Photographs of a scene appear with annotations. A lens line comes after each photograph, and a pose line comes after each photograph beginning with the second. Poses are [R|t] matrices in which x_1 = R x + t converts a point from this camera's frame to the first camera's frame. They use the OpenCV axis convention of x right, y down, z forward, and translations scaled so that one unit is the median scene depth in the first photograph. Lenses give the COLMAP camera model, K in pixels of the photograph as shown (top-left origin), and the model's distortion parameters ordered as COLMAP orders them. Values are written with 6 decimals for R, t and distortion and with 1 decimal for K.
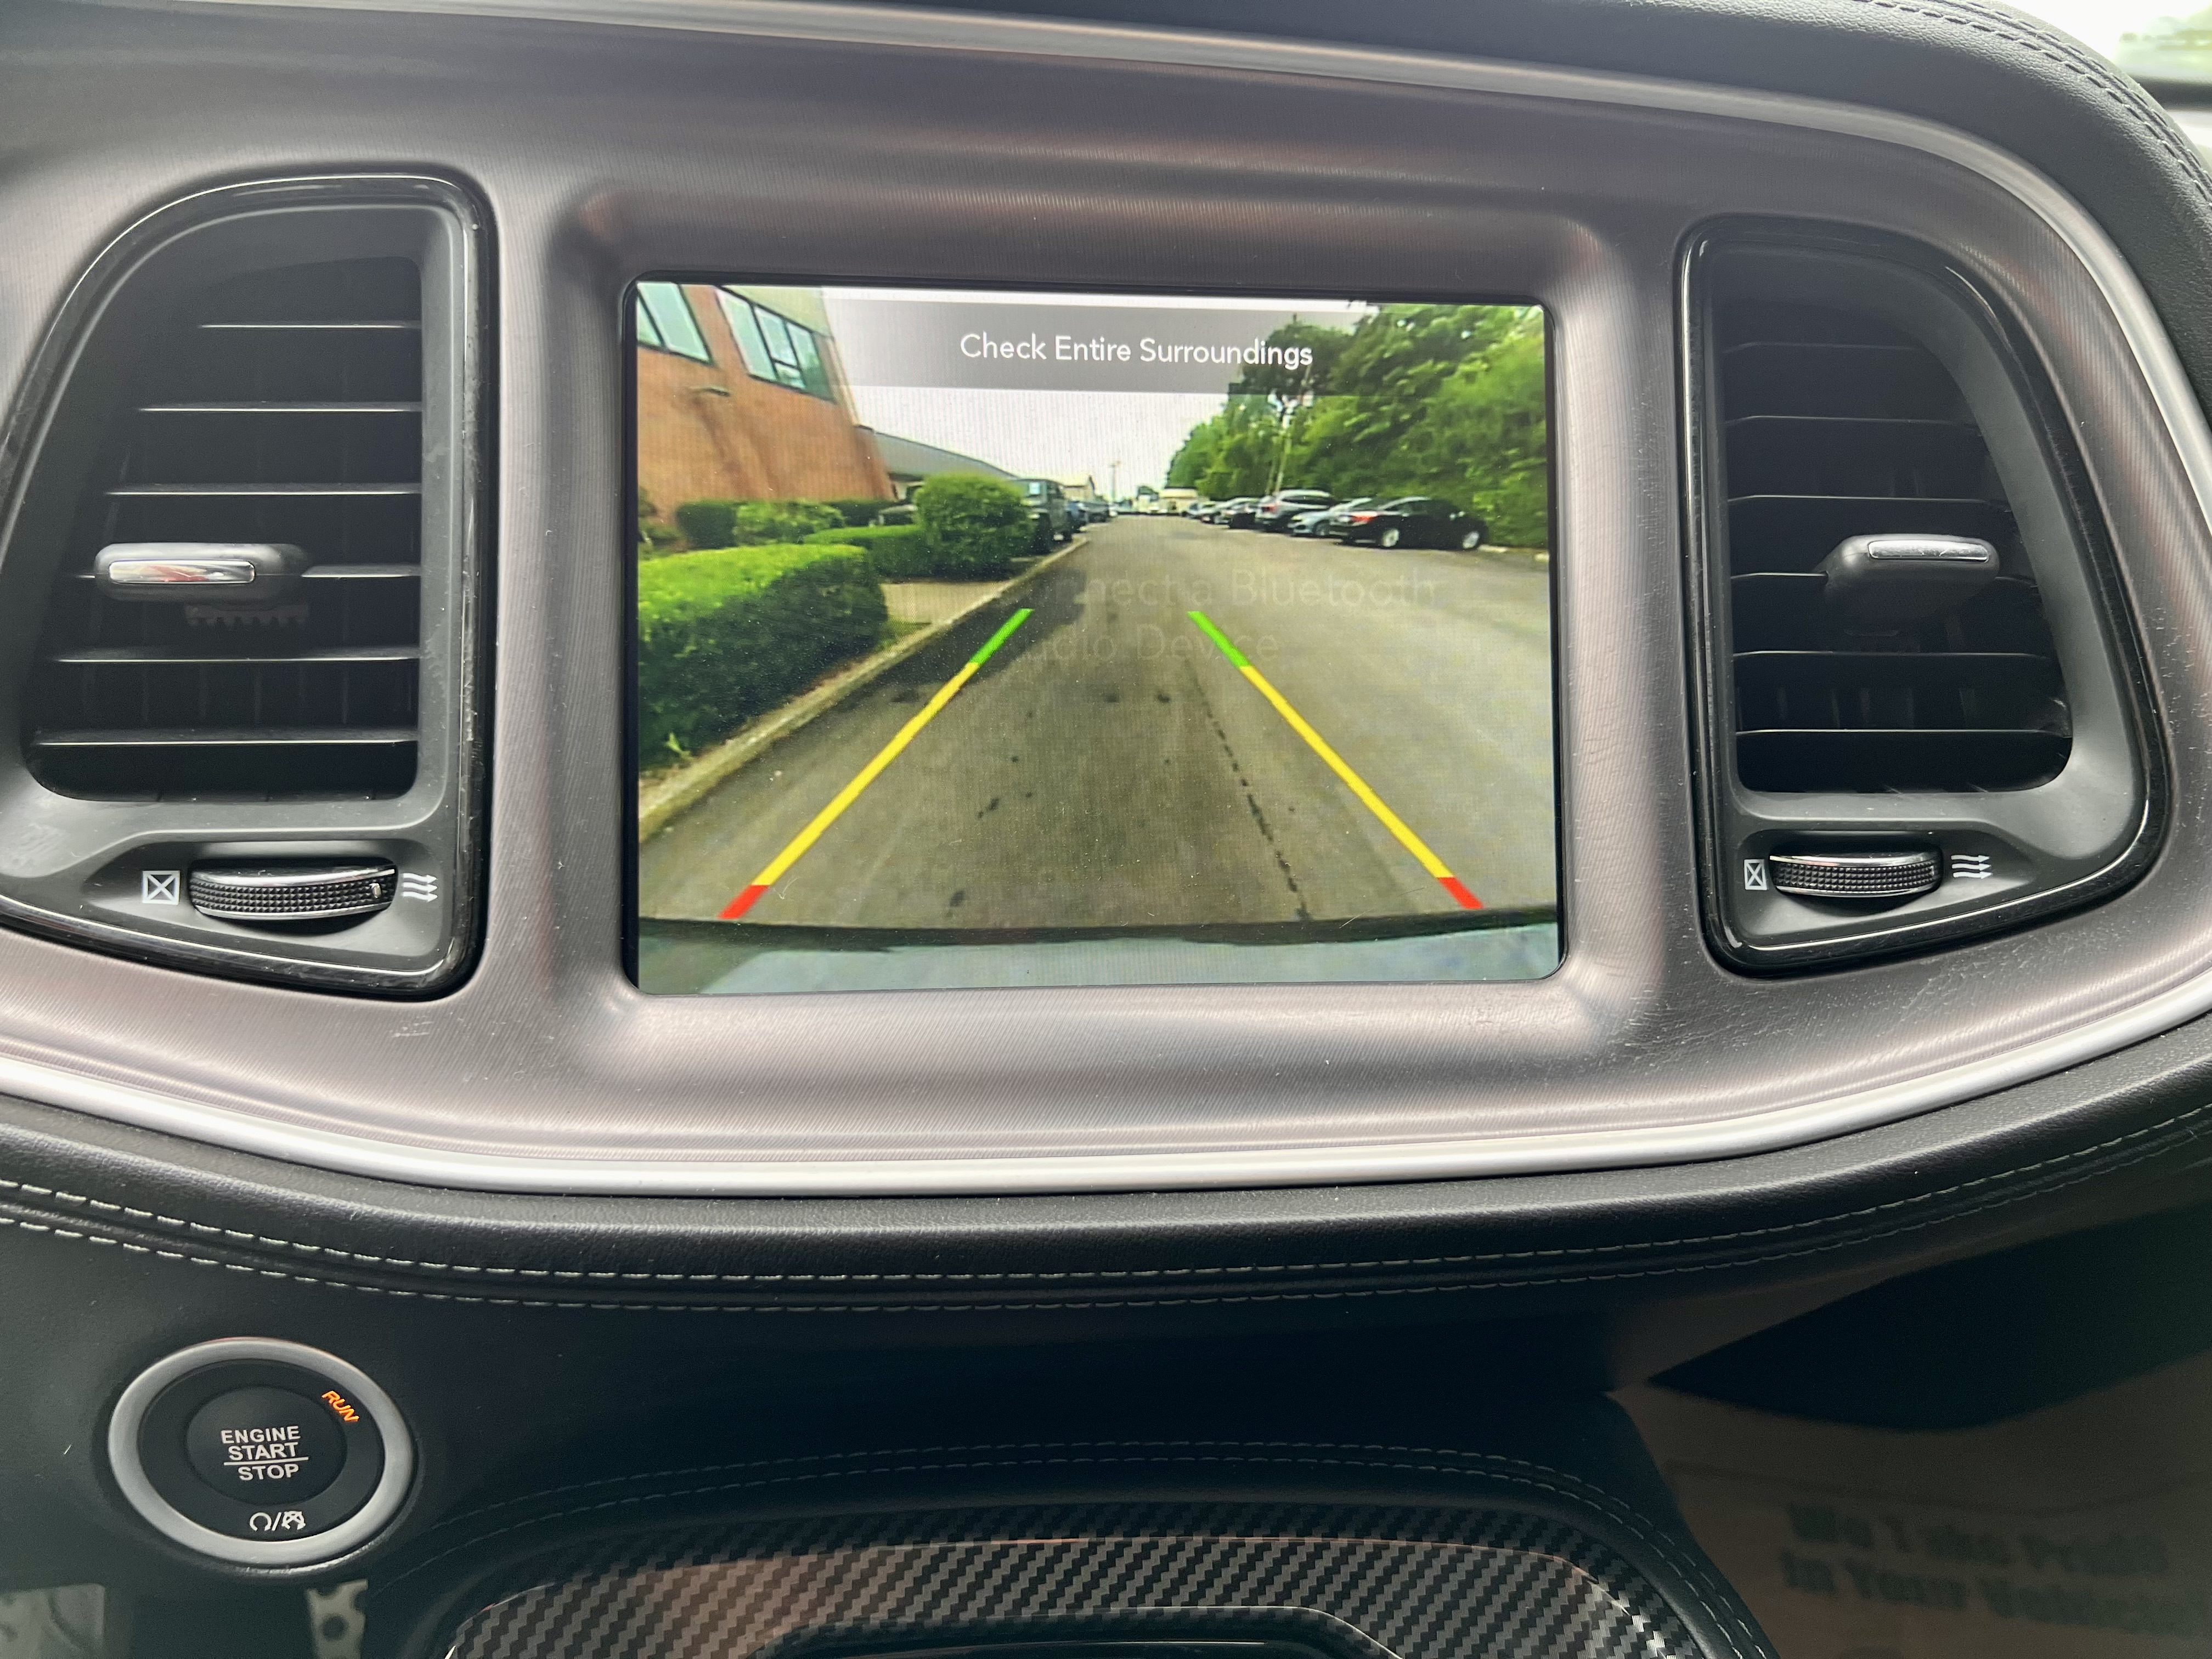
lens RADIAL K [[1685.3, 0, 1105.8], [0, 1685.3, 823.8], [0, 0, 1]] dist [0.029117, -0.052628]
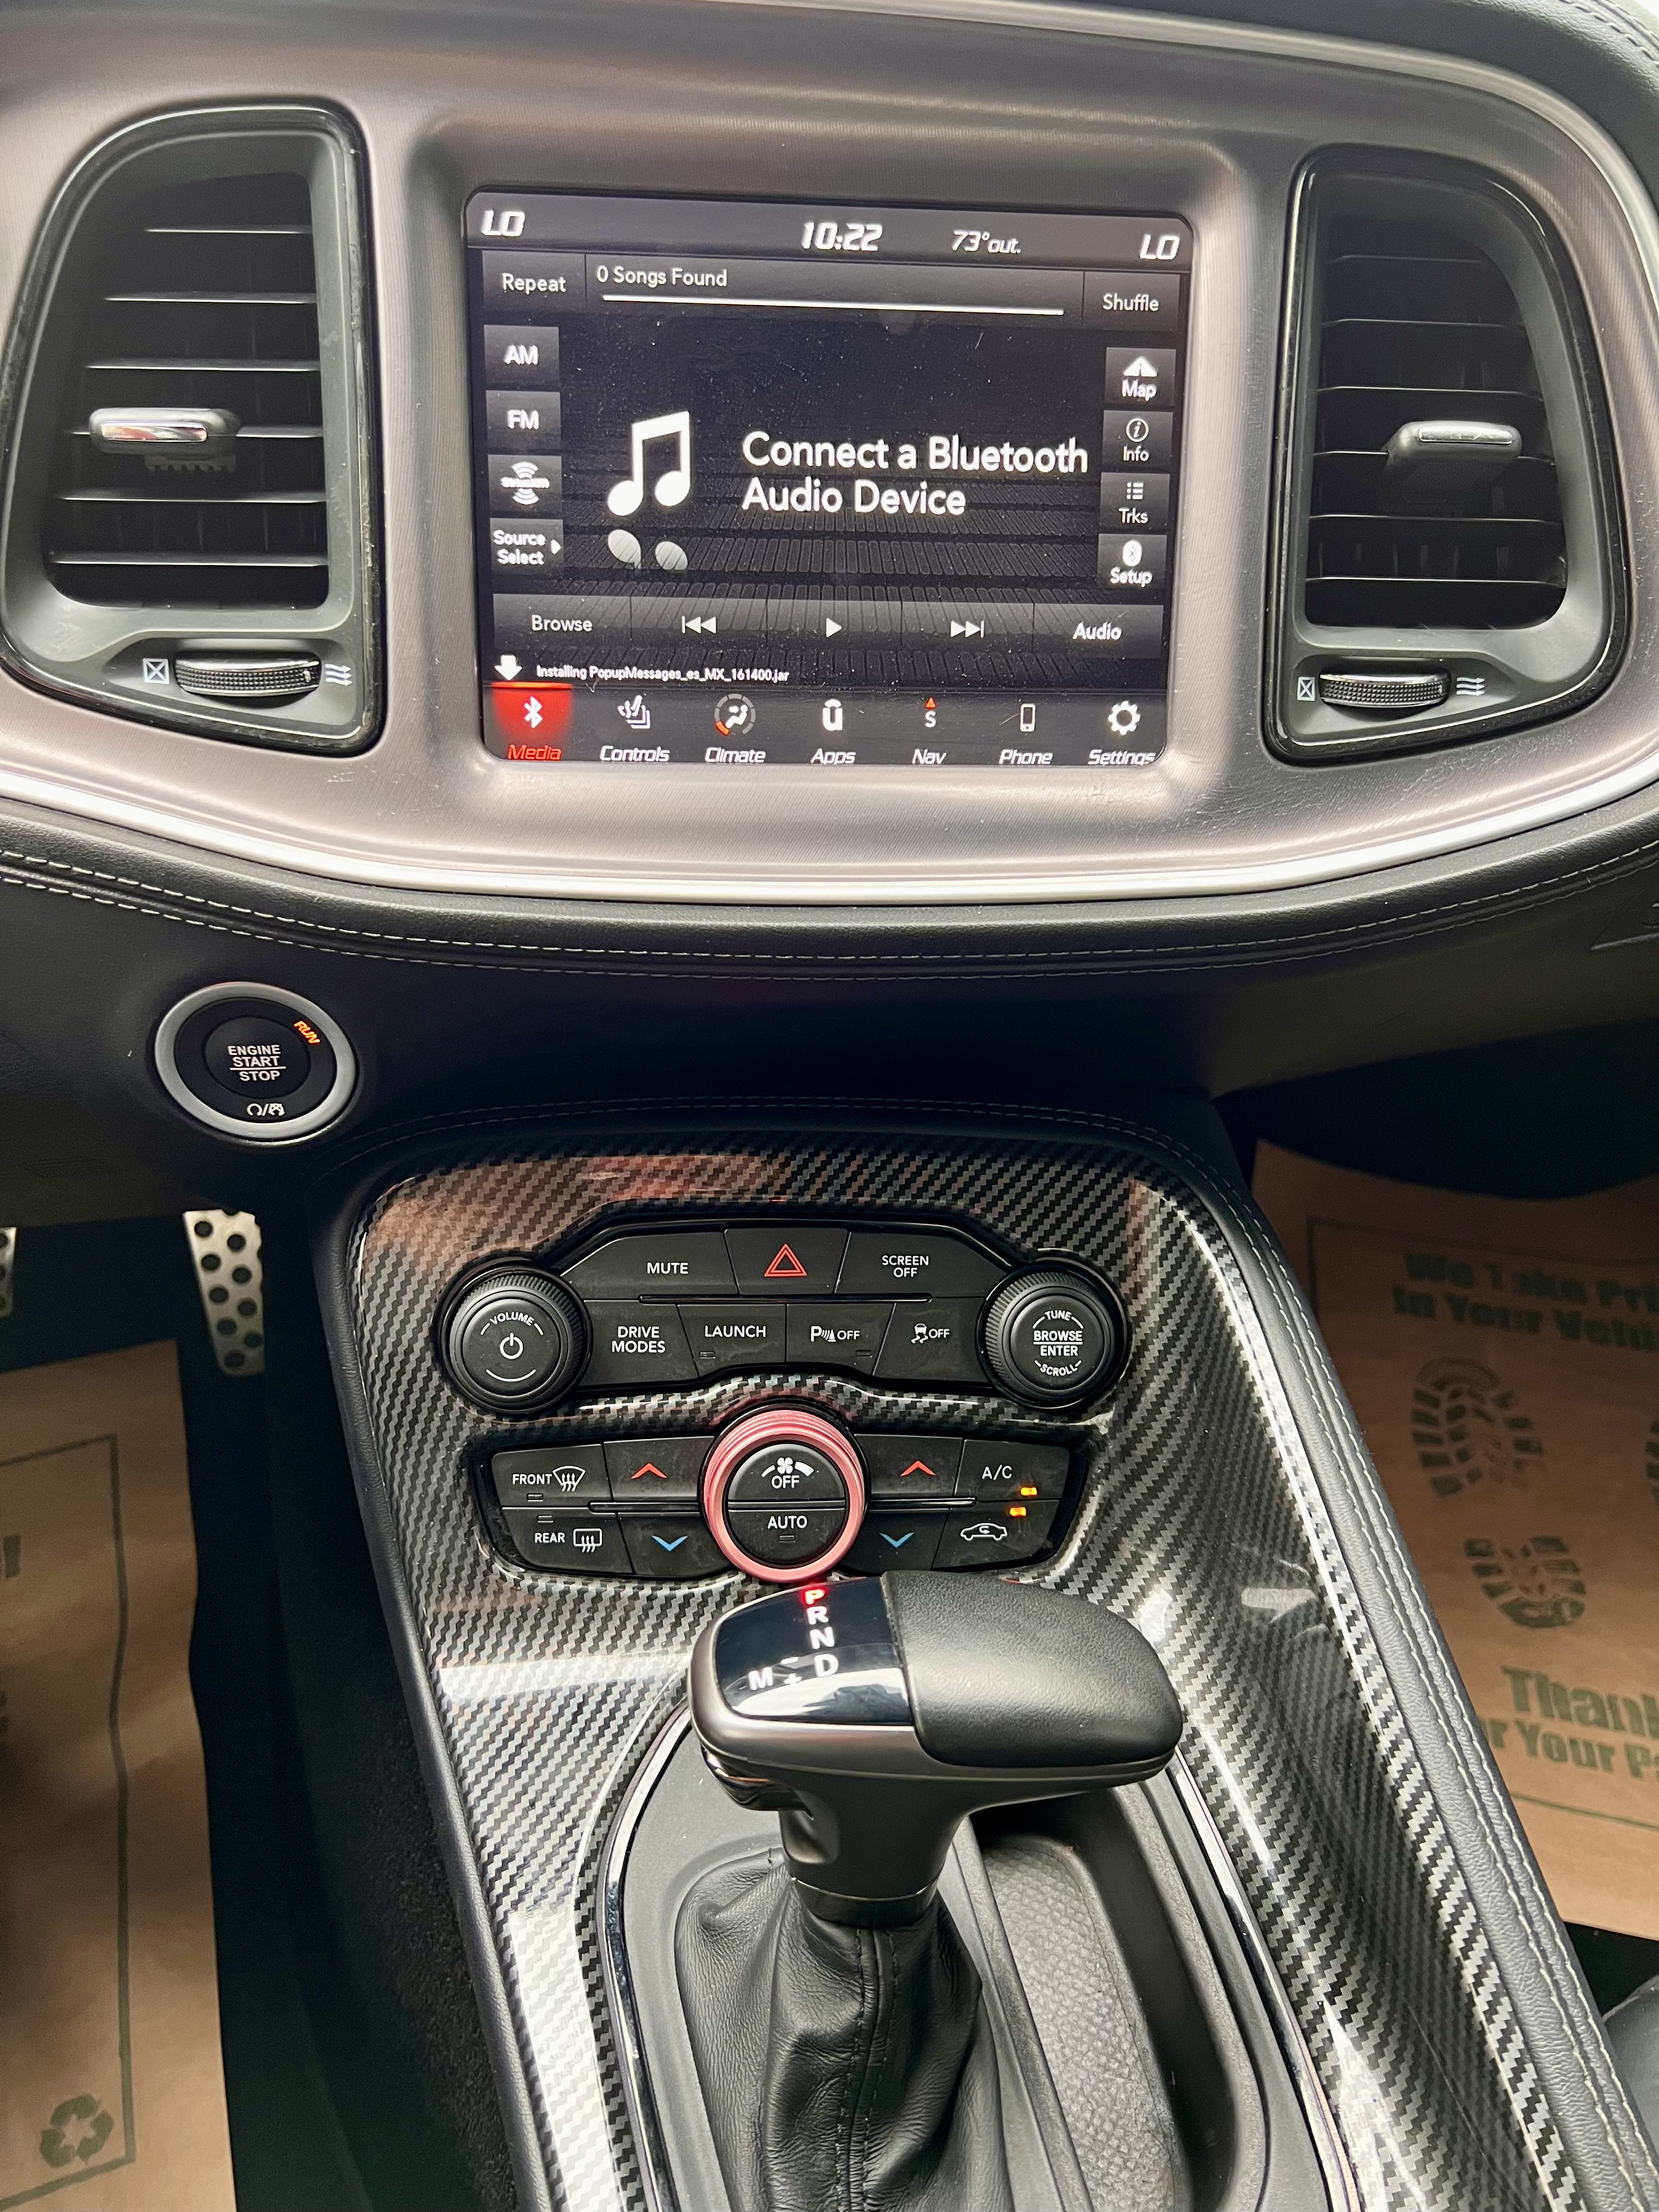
lens RADIAL K [[1685.3, 0, 830.3], [0, 1685.3, 1112.8], [0, 0, 1]] dist [0.029117, -0.052628]
pose [[0.999597, 0.025213, -0.013008, 0.028805], [-0.020942, 0.965045, 0.261246, 0.012333], [0.019140, -0.260868, 0.965185, -0.420442]]
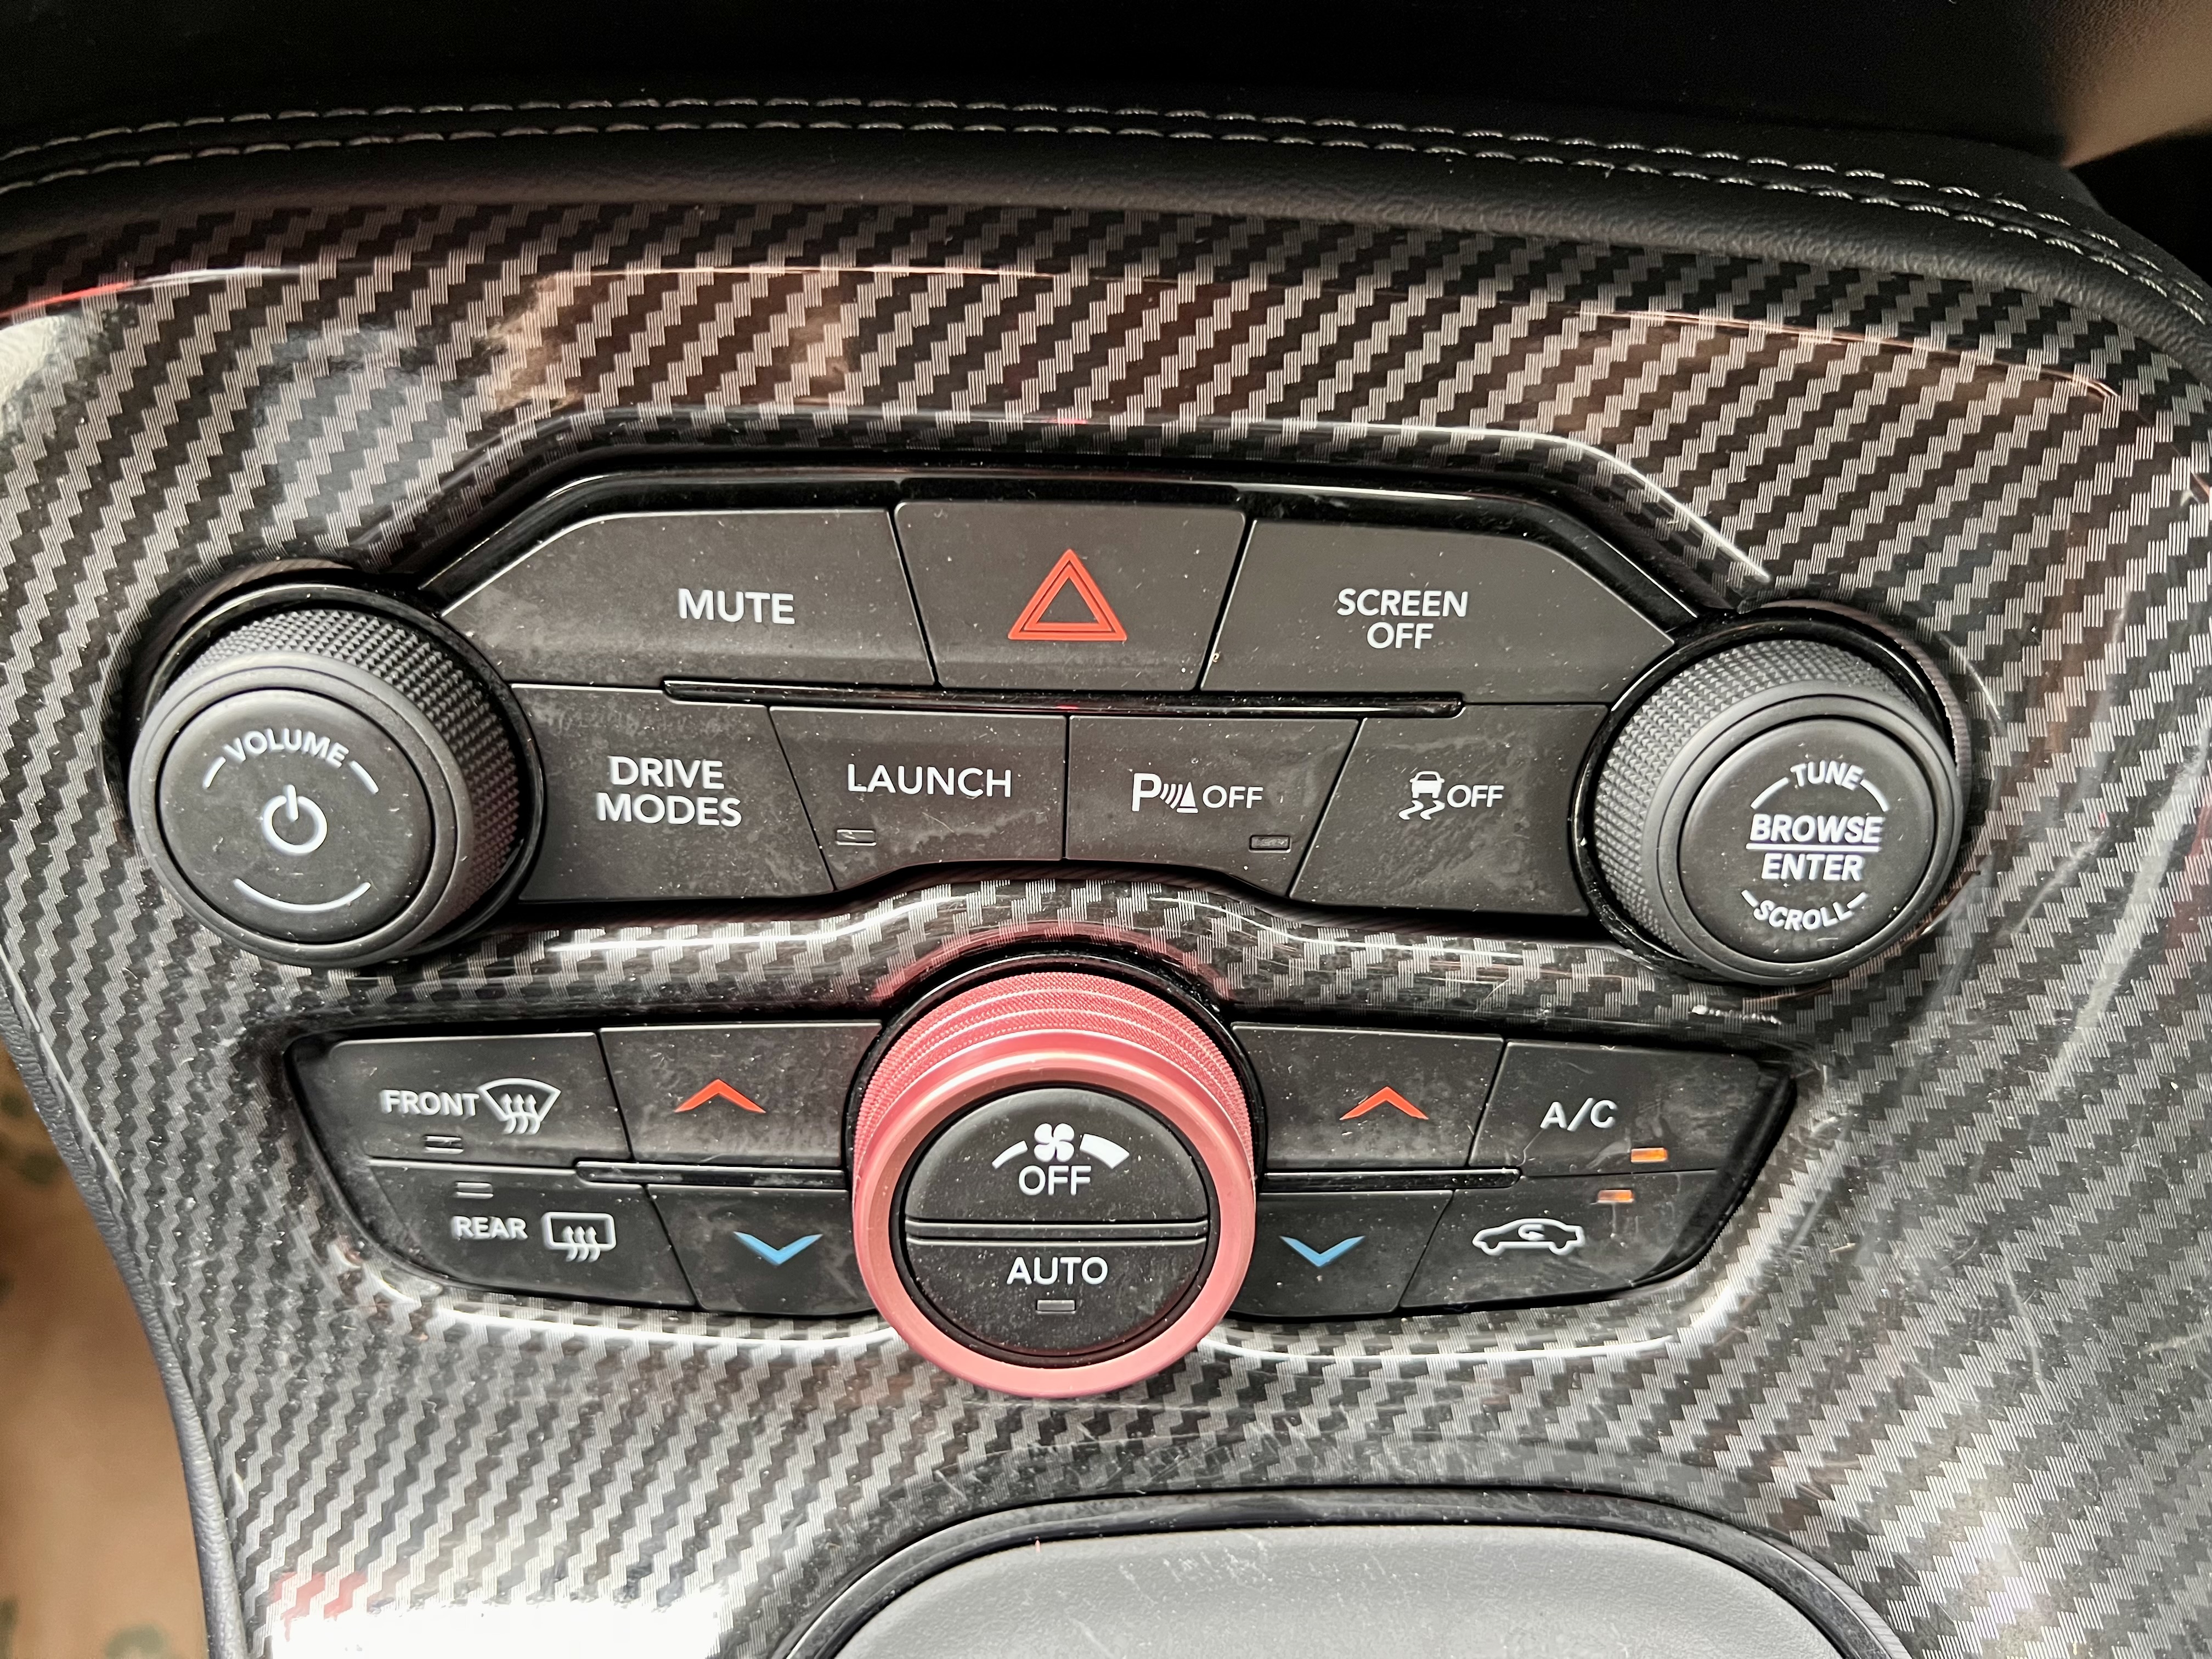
lens RADIAL K [[1685.3, 0, 1108.7], [0, 1685.3, 793.9], [0, 0, 1]] dist [0.029117, -0.052628]
pose [[0.997938, 0.061532, -0.018278, -0.002072], [-0.041776, 0.838787, 0.542855, 0.305257], [0.048734, -0.540972, 0.839627, 0.547388]]
